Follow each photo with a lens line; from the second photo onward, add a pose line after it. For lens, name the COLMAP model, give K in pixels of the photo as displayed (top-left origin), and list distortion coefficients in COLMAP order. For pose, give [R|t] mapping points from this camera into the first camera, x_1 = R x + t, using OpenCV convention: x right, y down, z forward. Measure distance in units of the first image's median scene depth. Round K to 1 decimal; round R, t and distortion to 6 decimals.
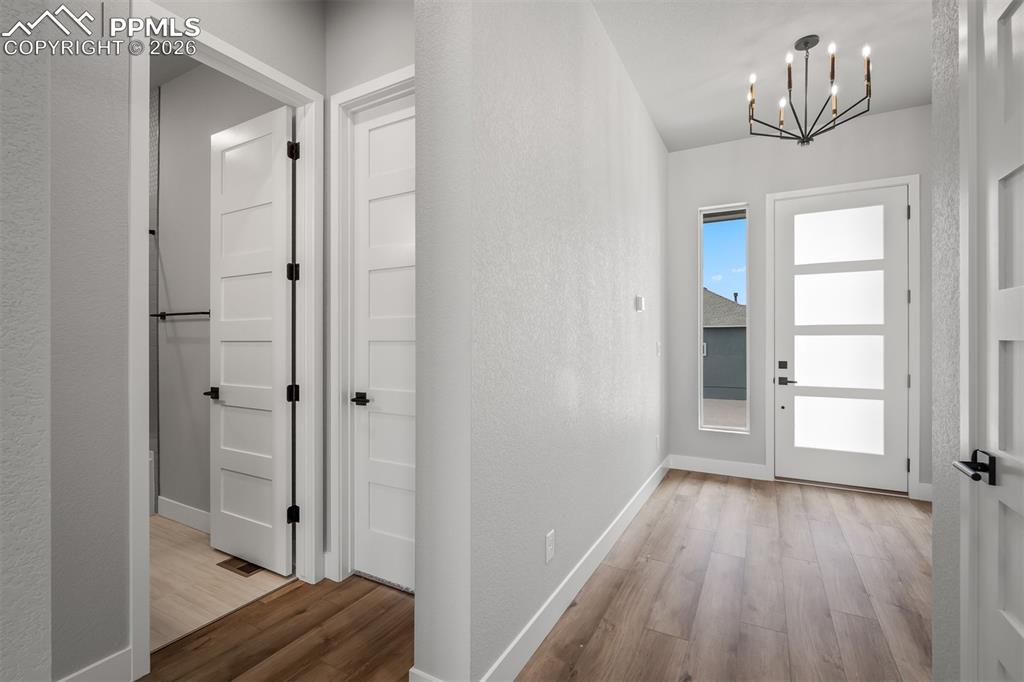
lens RADIAL K [[453.7, 0, 512.0], [0, 453.7, 341.0], [0, 0, 1]] dist [0.000173, 0.000093]
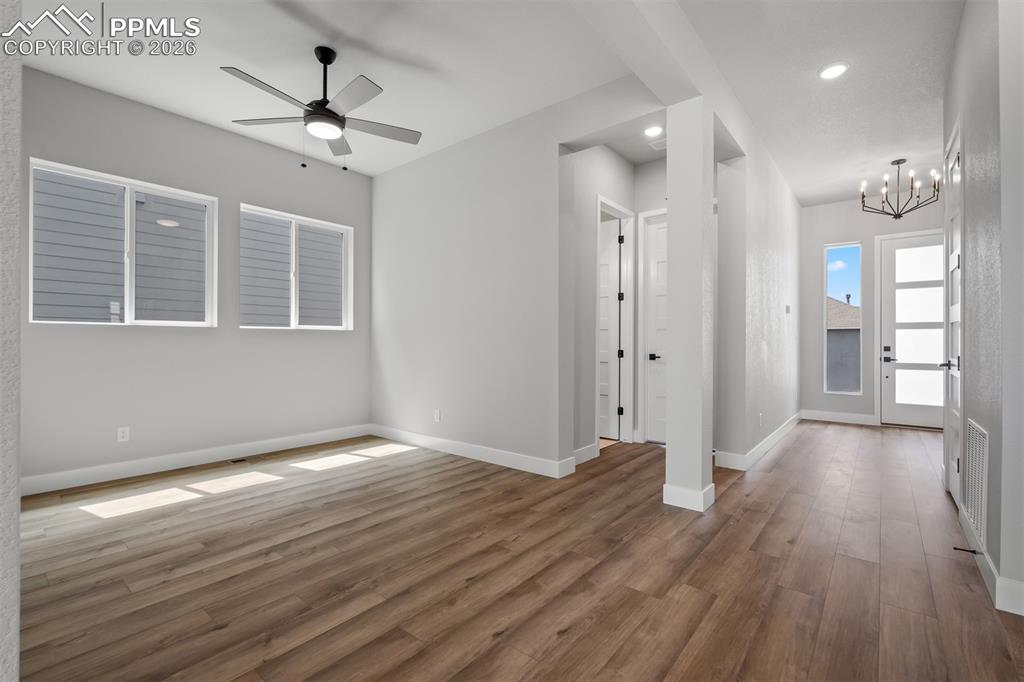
lens RADIAL K [[449.7, 0, 511.2], [0, 449.7, 342.7], [0, 0, 1]] dist [0.000374, -0.000054]
pose [[0.983376, 0.003796, -0.181541, -0.368301], [-0.004439, 0.999985, -0.003137, 0.043640], [0.181526, 0.003891, 0.983378, -0.712877]]
